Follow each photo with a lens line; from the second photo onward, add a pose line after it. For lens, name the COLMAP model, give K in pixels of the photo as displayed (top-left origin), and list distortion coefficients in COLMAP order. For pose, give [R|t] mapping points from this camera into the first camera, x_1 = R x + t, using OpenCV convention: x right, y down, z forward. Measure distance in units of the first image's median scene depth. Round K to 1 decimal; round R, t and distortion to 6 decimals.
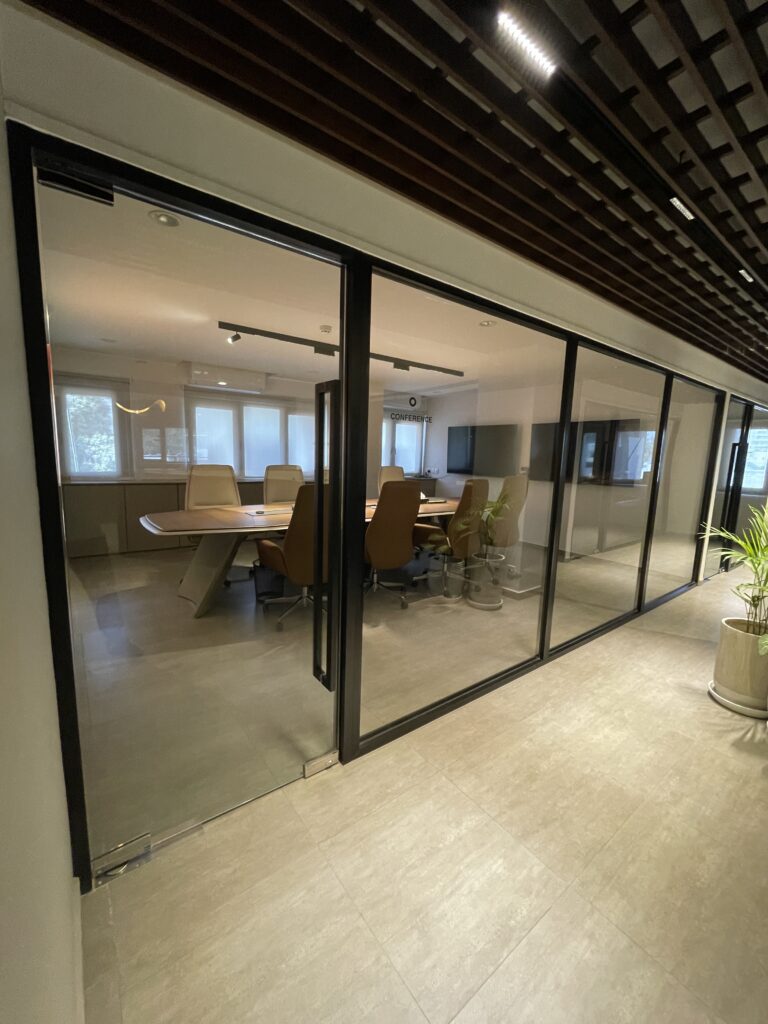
lens RADIAL K [[414.8, 0, 384.0], [0, 414.8, 512.0], [0, 0, 1]] dist [-0.001202, -0.000036]
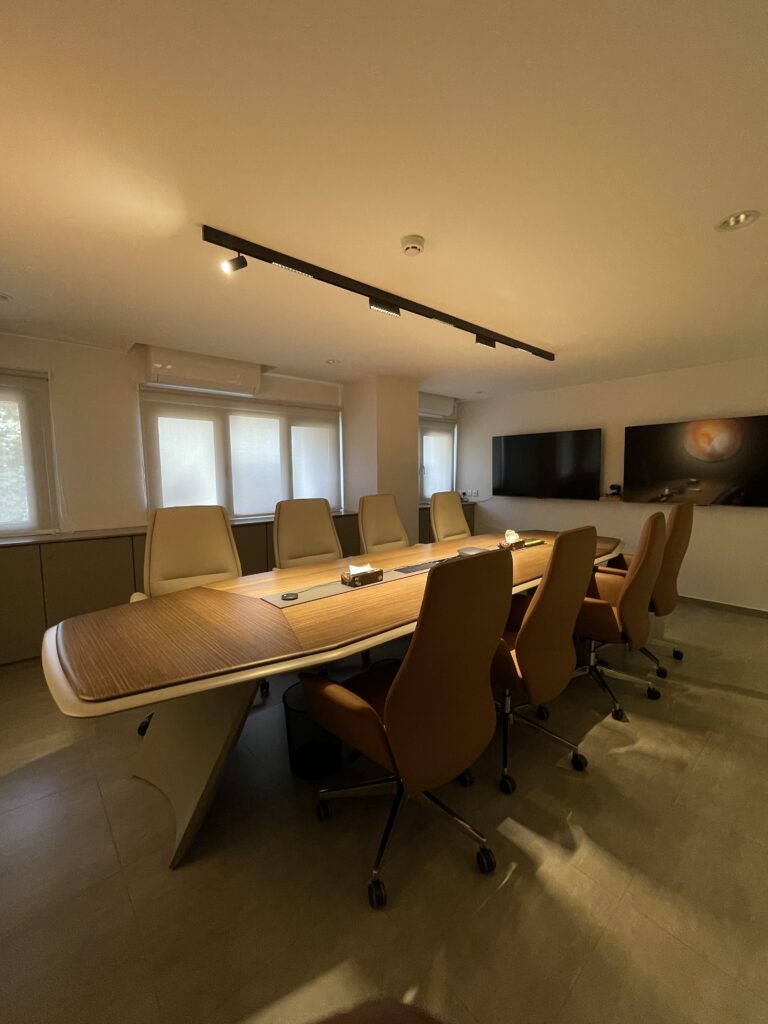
lens RADIAL K [[411.3, 0, 384.4], [0, 411.3, 509.0], [0, 0, 1]] dist [0.003018, 0.000139]
pose [[0.996024, -0.047898, 0.075109, -0.161791], [0.051519, 0.997564, -0.047033, -0.061192], [-0.072673, 0.050716, 0.996066, 0.350009]]
